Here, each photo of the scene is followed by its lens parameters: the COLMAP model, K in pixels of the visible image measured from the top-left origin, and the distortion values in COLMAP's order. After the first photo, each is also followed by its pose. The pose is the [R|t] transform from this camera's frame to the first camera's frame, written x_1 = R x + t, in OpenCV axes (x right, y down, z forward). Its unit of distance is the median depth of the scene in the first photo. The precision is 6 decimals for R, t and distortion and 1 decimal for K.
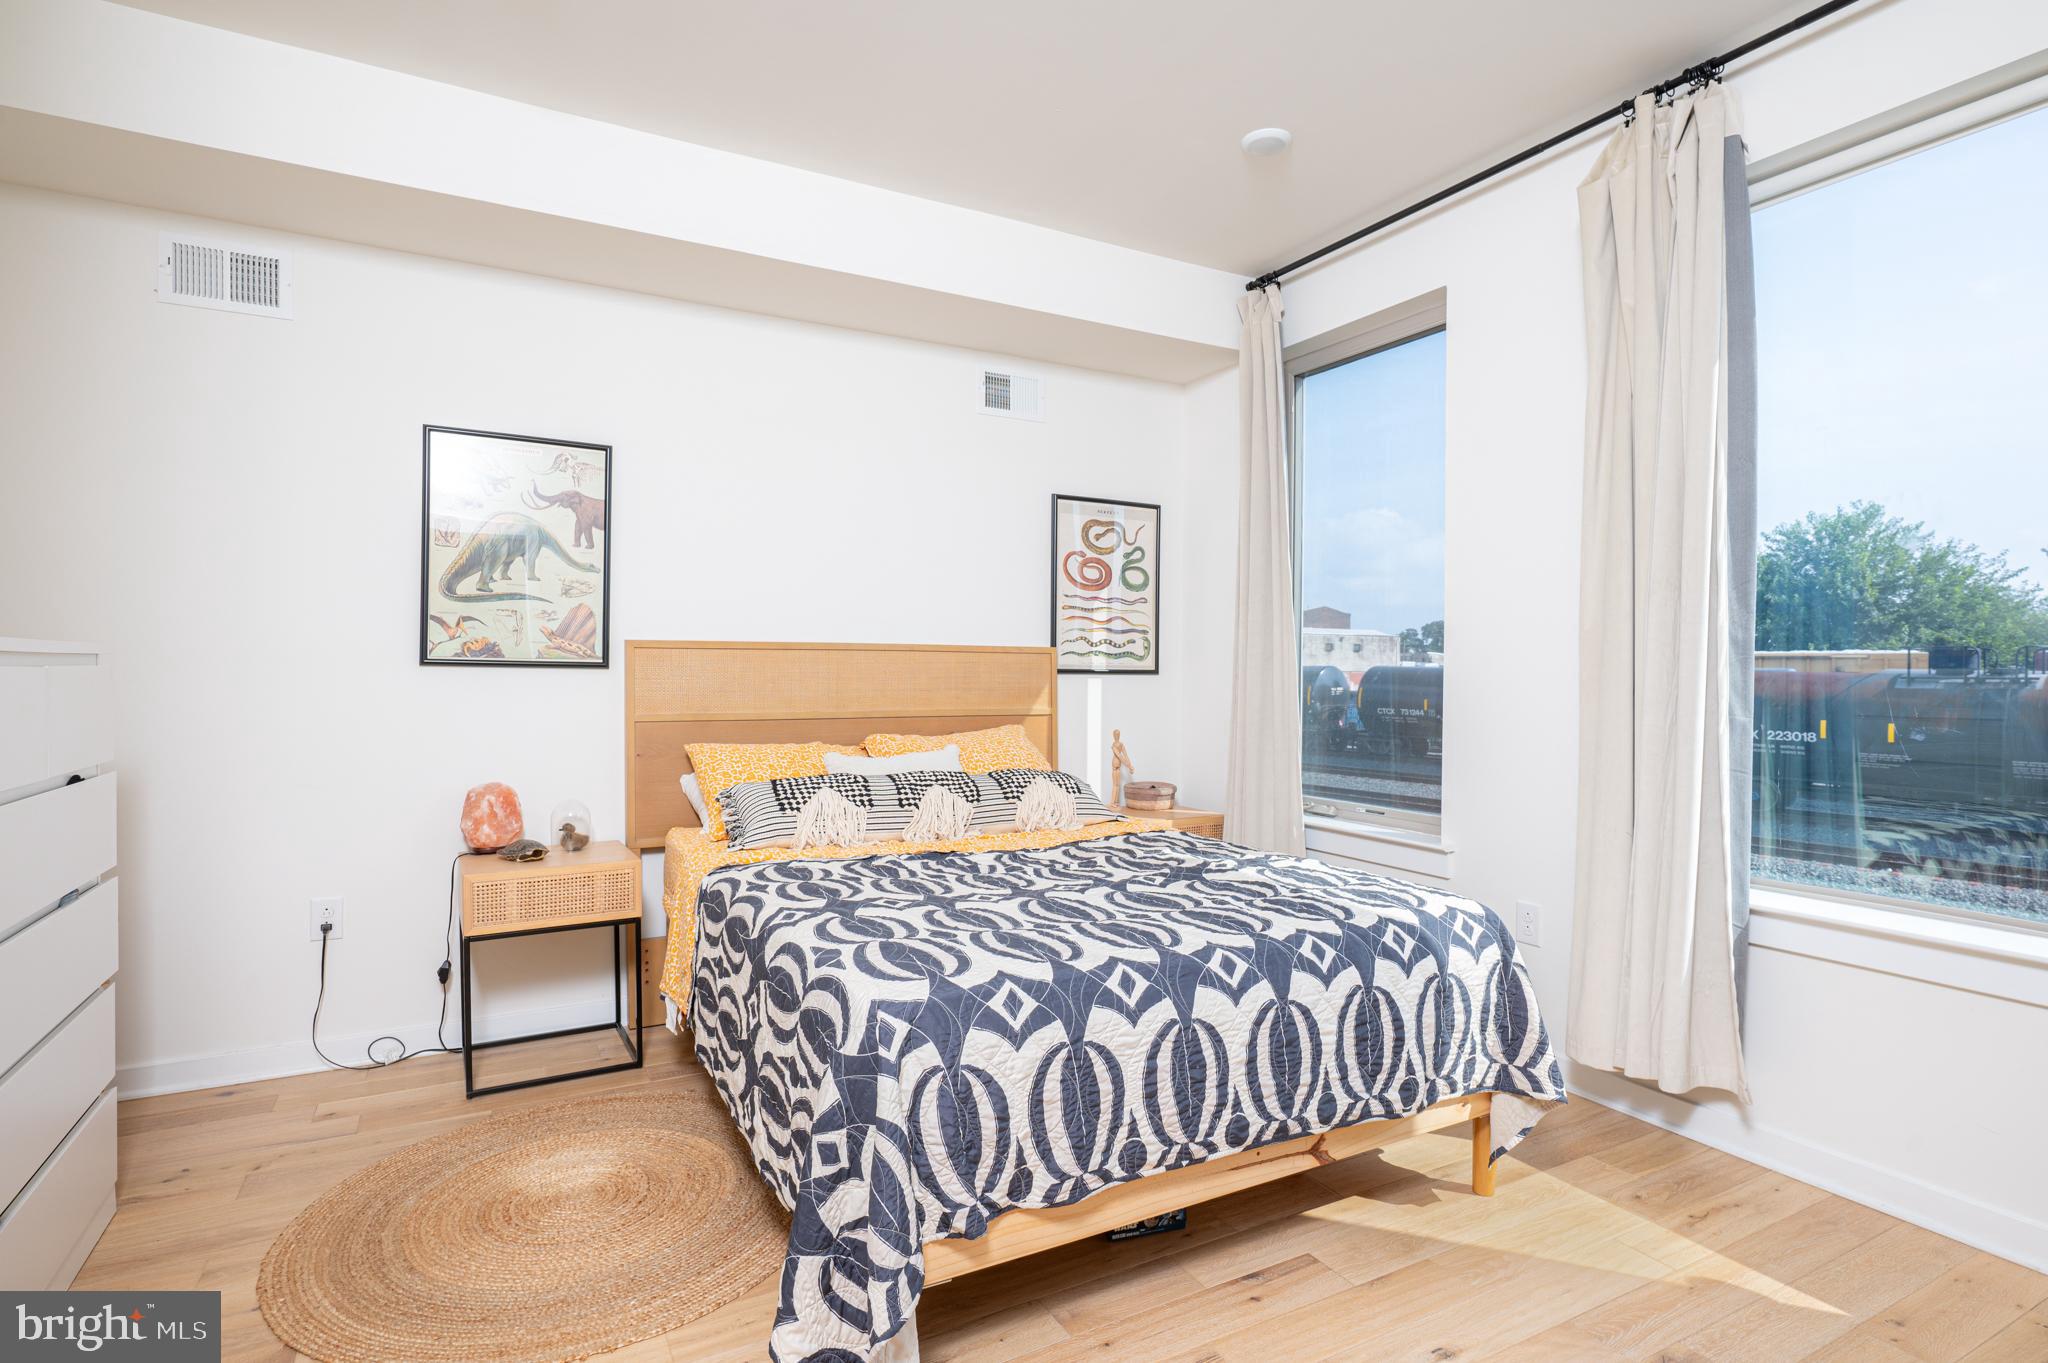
lens RADIAL K [[1022.0, 0, 1030.8], [0, 1022.0, 680.2], [0, 0, 1]] dist [-0.000468, -0.000067]
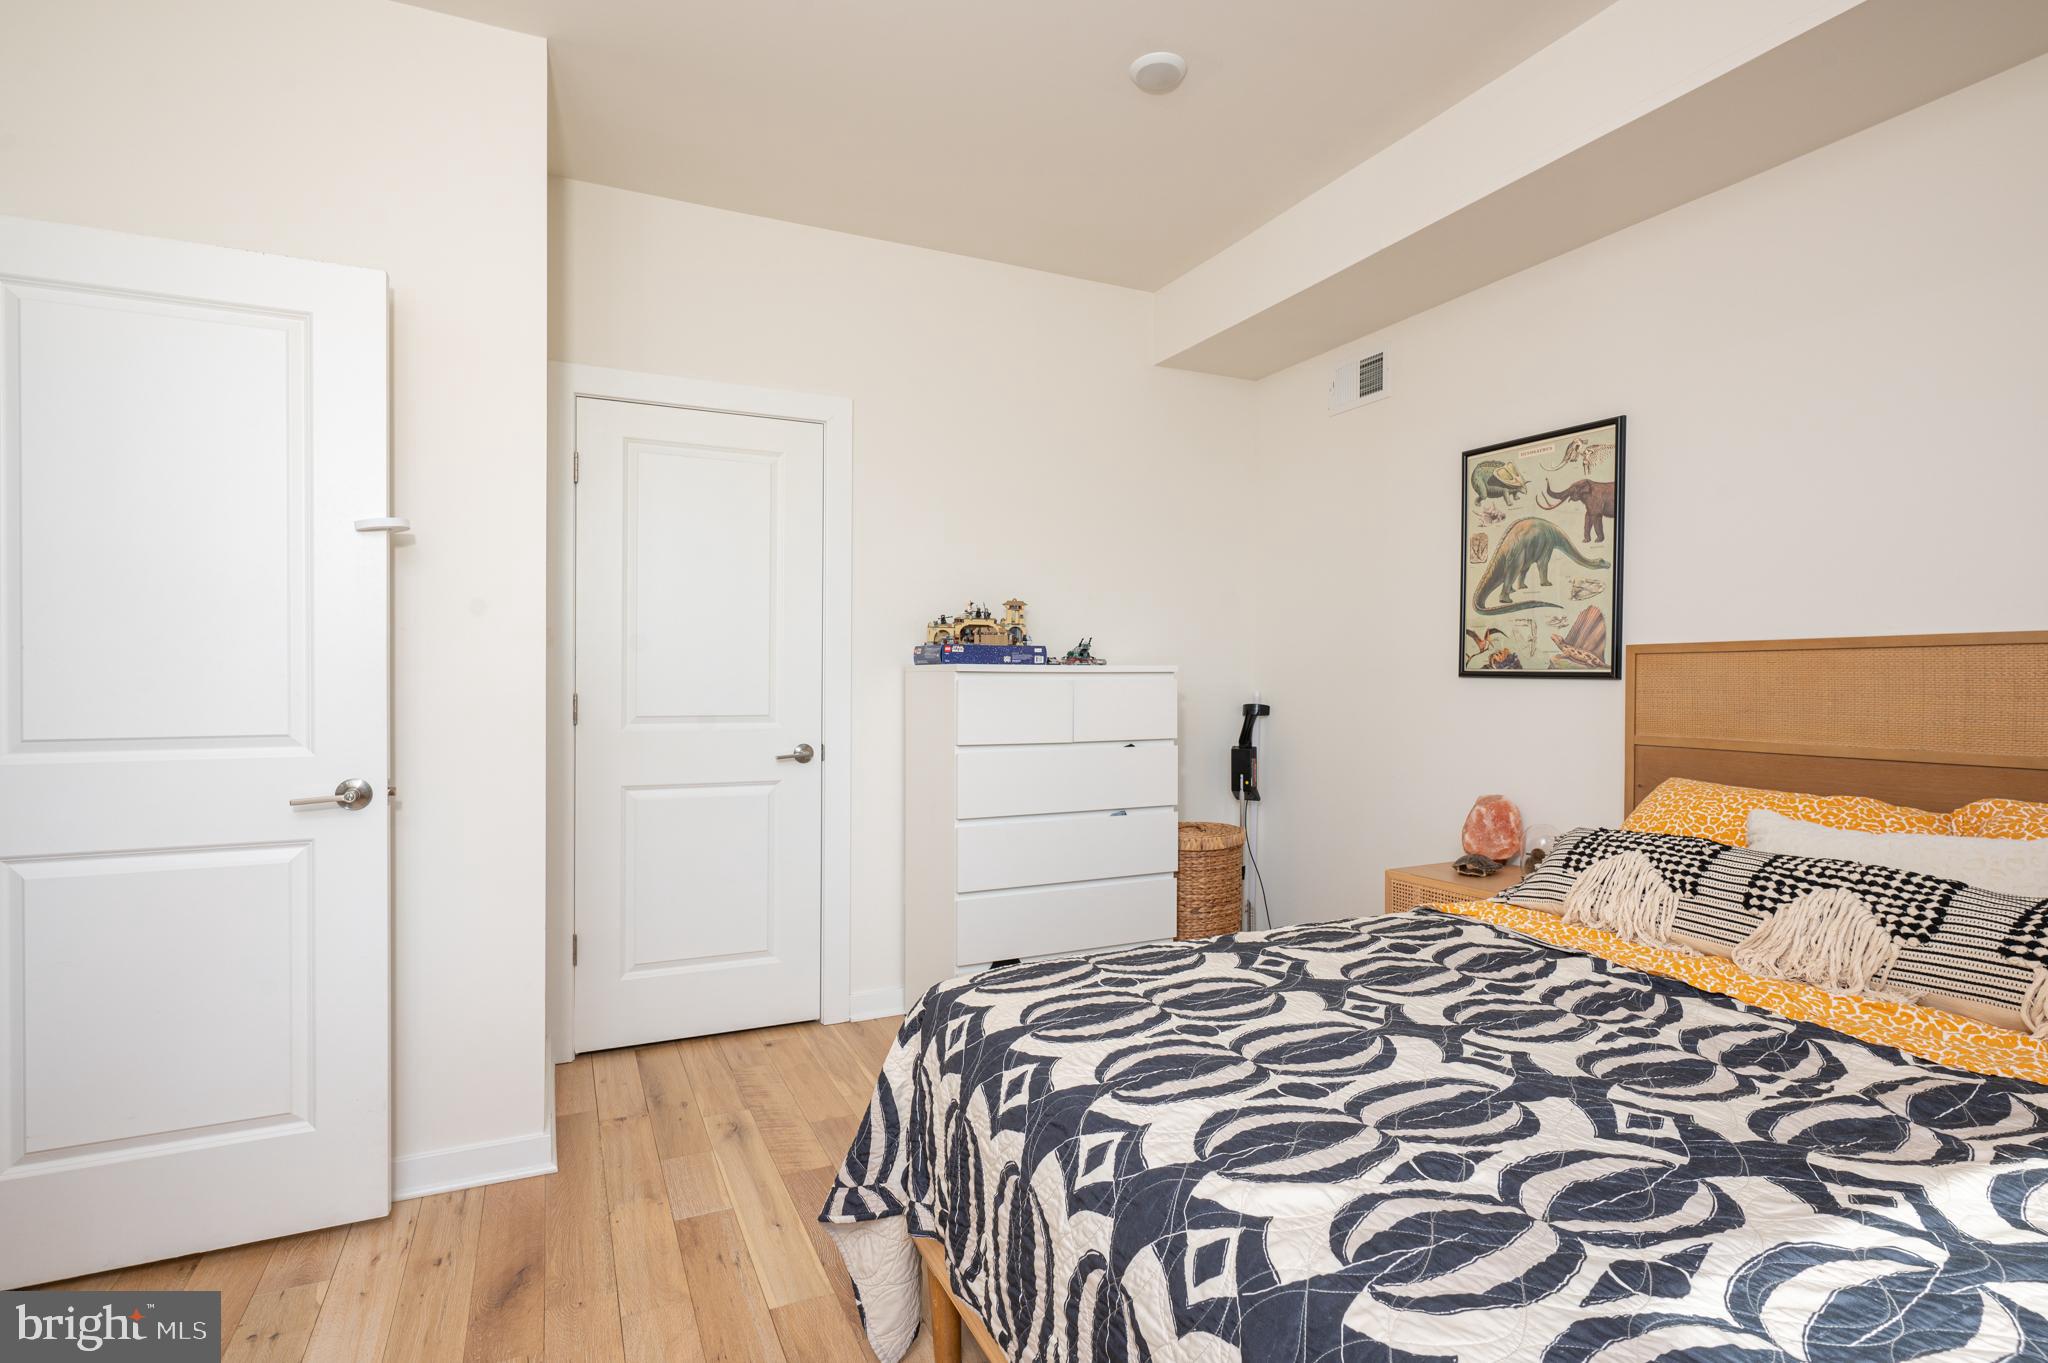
lens RADIAL K [[1022.0, 0, 1030.8], [0, 1022.0, 680.2], [0, 0, 1]] dist [-0.000468, -0.000067]
pose [[-0.060269, -0.002845, -0.998178, 0.480696], [-0.008368, 0.999962, -0.002345, -0.004952], [0.998147, 0.008212, -0.060291, 0.588997]]
